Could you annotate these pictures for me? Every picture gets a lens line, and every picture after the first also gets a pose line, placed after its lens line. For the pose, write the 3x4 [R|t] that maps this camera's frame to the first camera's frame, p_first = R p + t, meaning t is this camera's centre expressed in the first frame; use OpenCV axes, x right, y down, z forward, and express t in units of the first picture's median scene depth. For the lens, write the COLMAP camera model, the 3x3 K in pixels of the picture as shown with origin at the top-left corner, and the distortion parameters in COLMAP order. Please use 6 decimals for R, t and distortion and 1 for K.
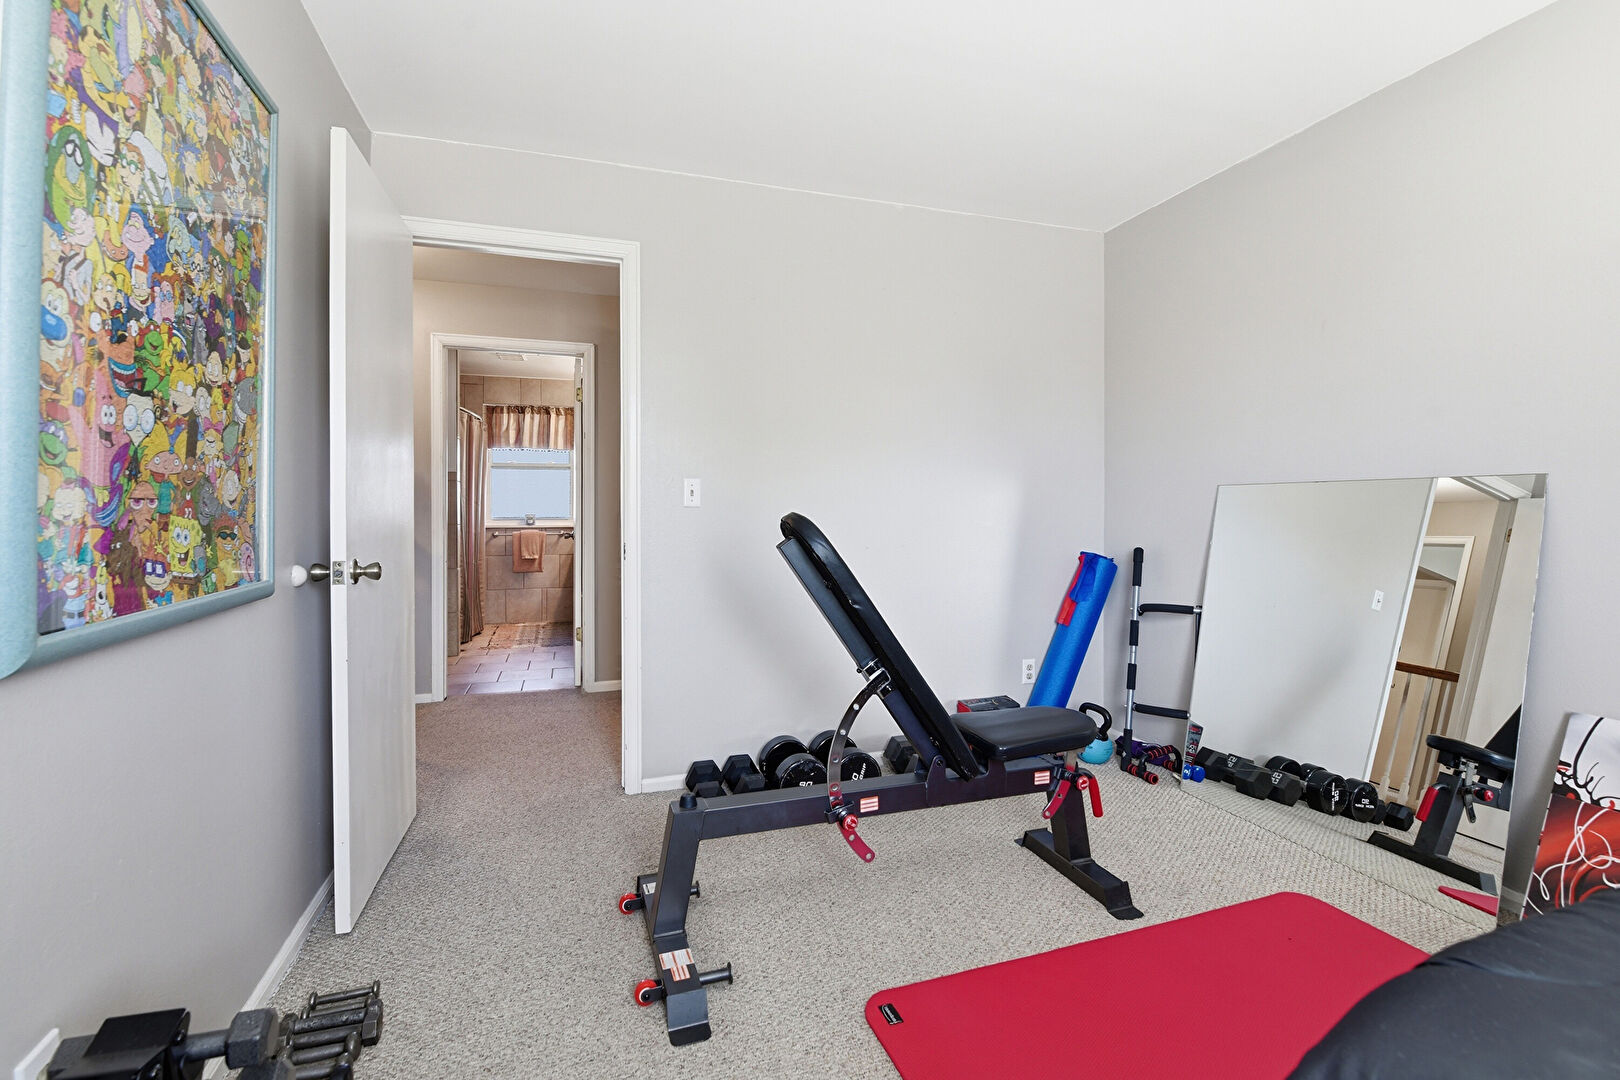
lens RADIAL K [[707.6, 0, 810.4], [0, 707.6, 518.0], [0, 0, 1]] dist [-0.001446, -0.012837]
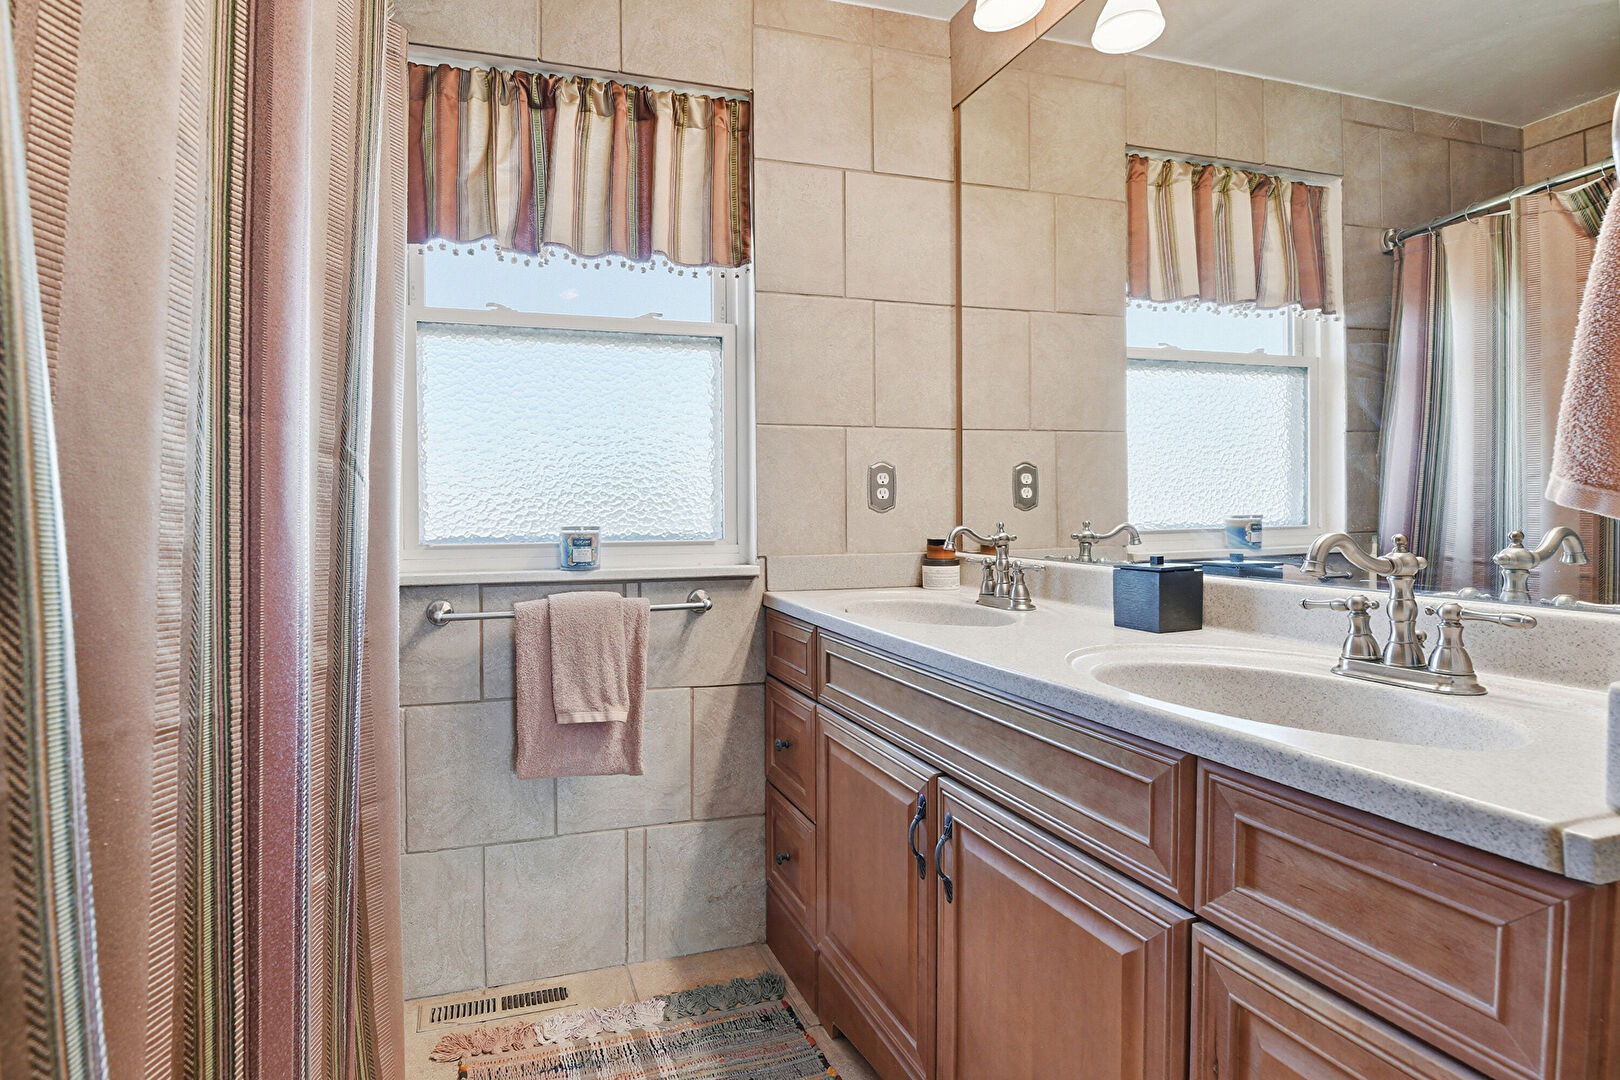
lens RADIAL K [[713.9, 0, 646.9], [0, 713.9, 521.6], [0, 0, 1]] dist [-0.007023, -0.001386]
pose [[0.997074, 0.000843, -0.076442, -0.355831], [-0.000351, 0.999979, 0.006450, -0.007968], [0.076445, -0.006405, 0.997053, 0.762849]]
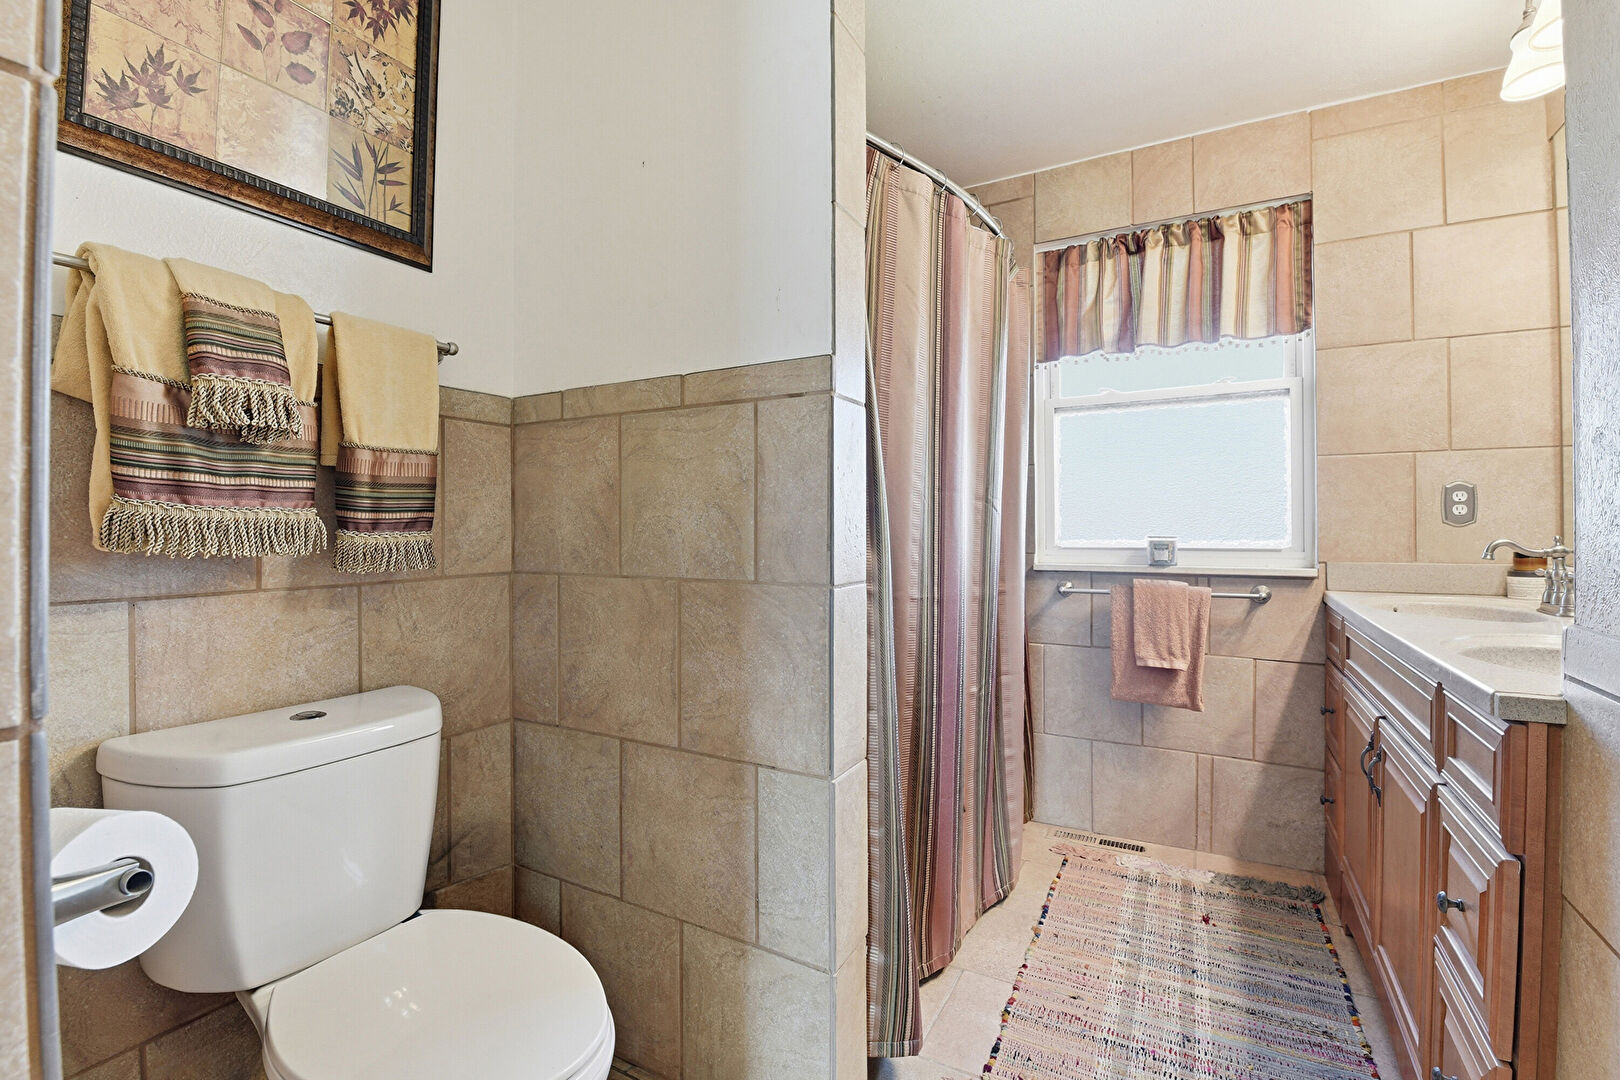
lens RADIAL K [[707.6, 0, 810.4], [0, 707.6, 518.0], [0, 0, 1]] dist [-0.001446, -0.012837]
pose [[0.659071, -0.006371, -0.752054, -0.249670], [-0.004924, 0.999906, -0.012785, -0.008315], [0.752064, 0.012129, 0.658978, 0.643786]]
